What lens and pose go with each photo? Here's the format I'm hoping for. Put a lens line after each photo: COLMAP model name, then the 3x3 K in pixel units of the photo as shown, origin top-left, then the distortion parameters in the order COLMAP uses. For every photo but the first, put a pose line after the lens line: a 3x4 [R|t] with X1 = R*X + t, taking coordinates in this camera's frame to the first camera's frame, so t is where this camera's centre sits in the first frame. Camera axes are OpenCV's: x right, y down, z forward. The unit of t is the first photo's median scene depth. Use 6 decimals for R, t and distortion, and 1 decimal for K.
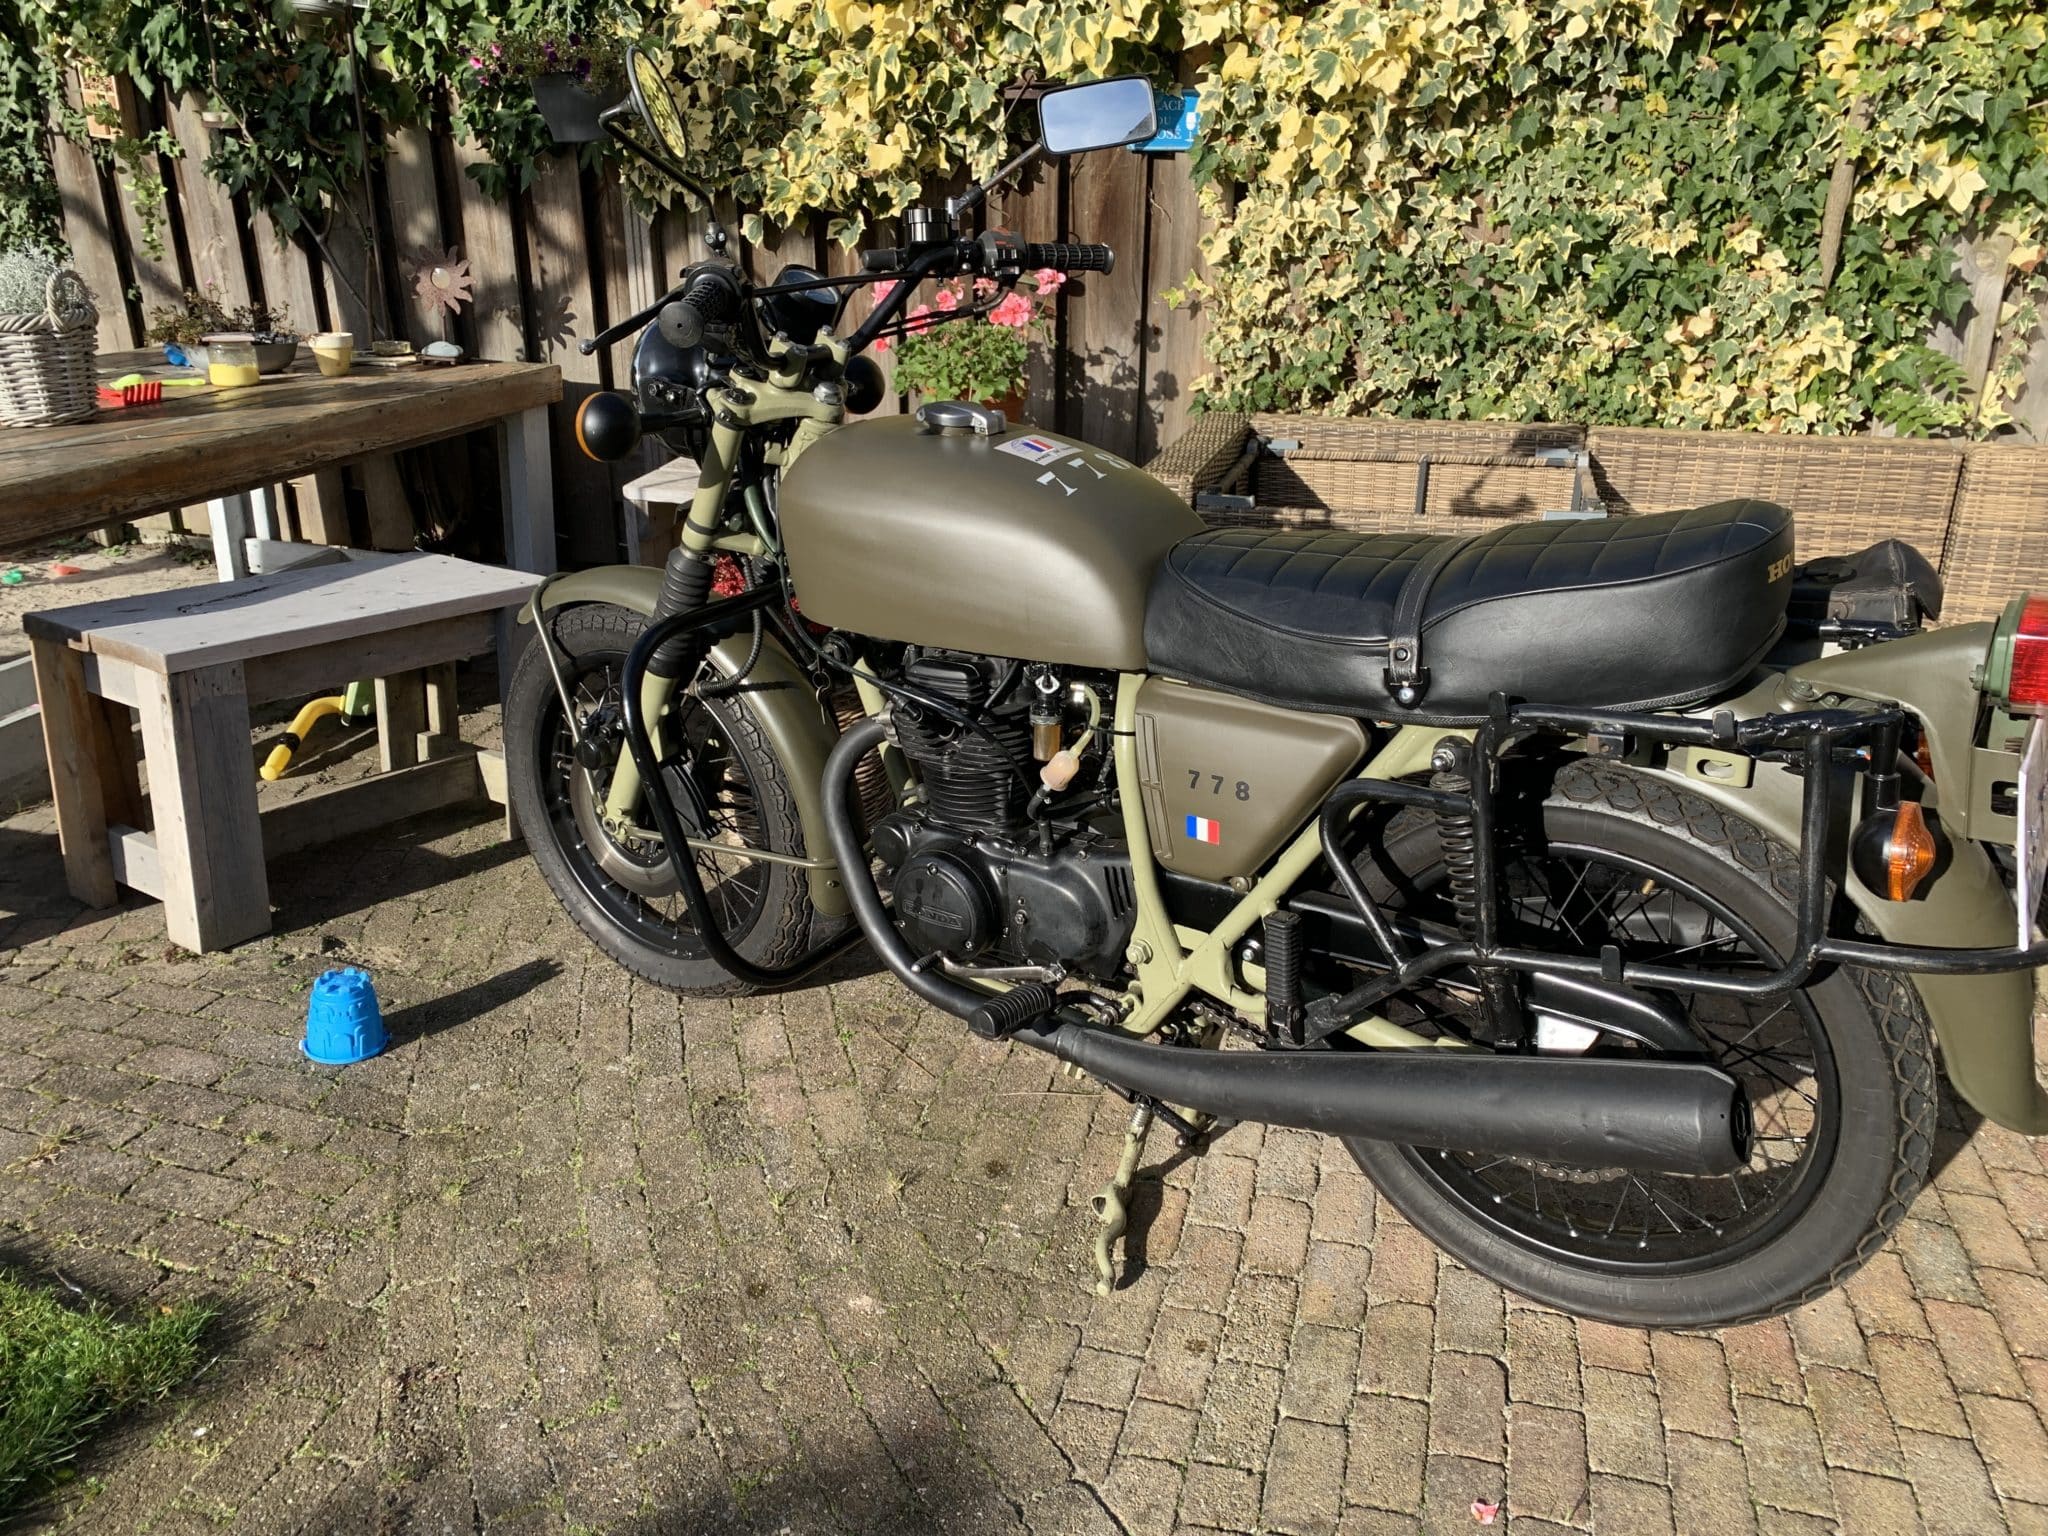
lens RADIAL K [[1653.4, 0, 1024.0], [0, 1653.4, 768.0], [0, 0, 1]] dist [0.001673, 0.007820]
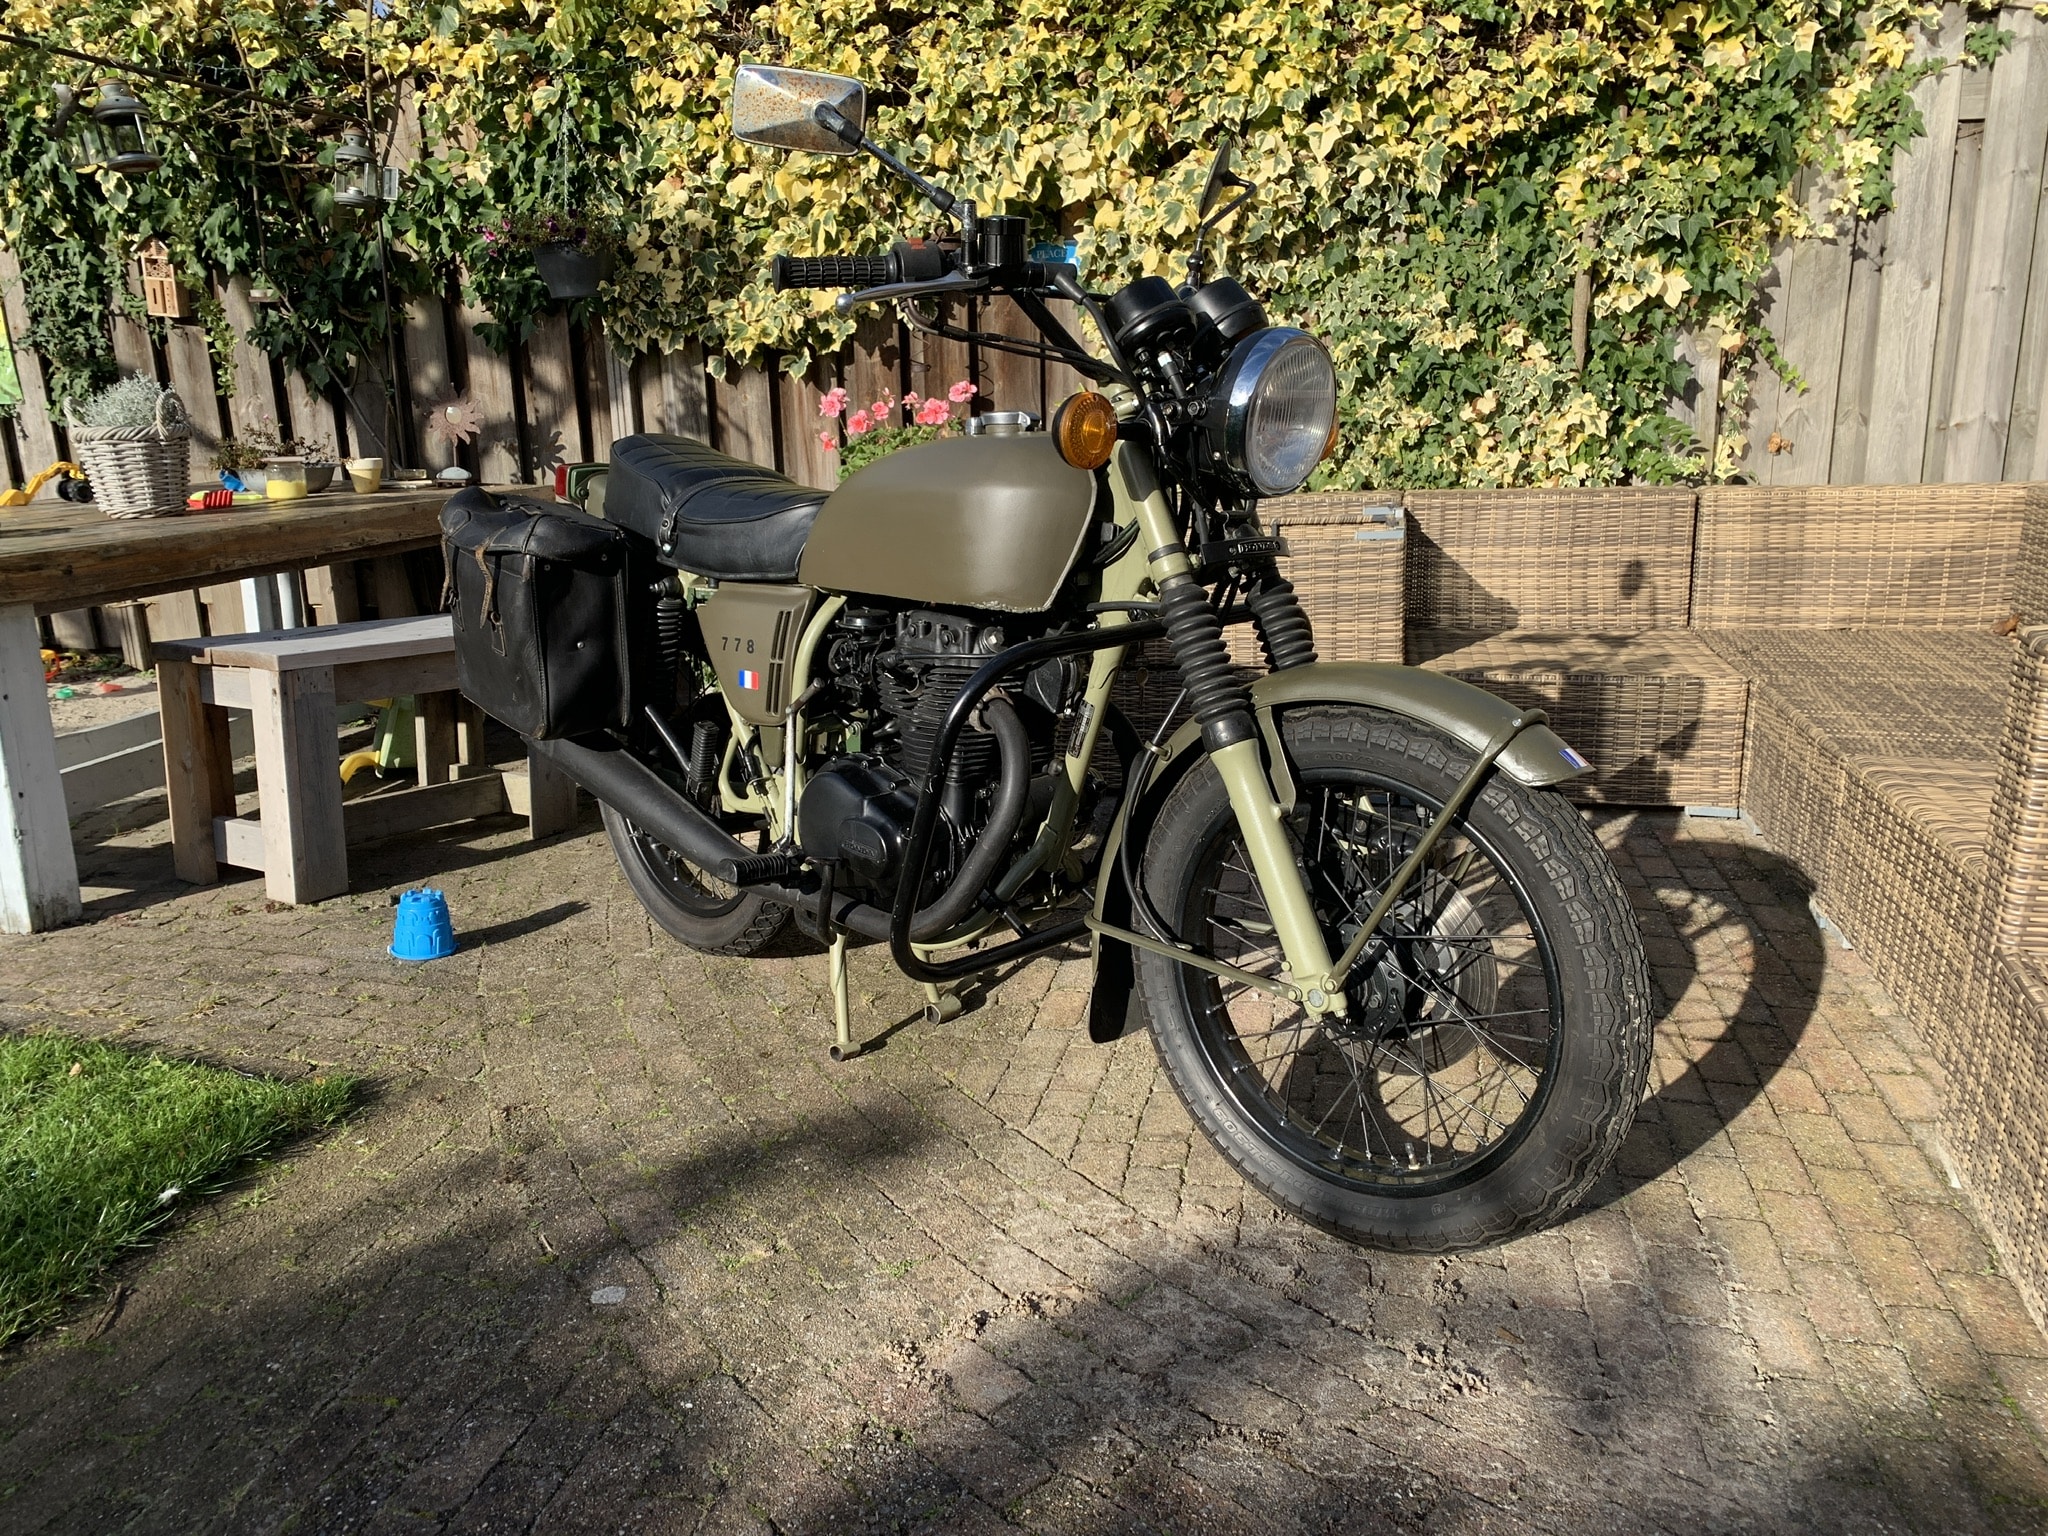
lens RADIAL K [[1653.4, 0, 1024.0], [0, 1653.4, 768.0], [0, 0, 1]] dist [0.001673, 0.007820]
pose [[0.998467, -0.040675, 0.037527, 0.002882], [0.044946, 0.991629, -0.121046, 0.137930], [-0.032289, 0.122547, 0.991937, -0.190364]]
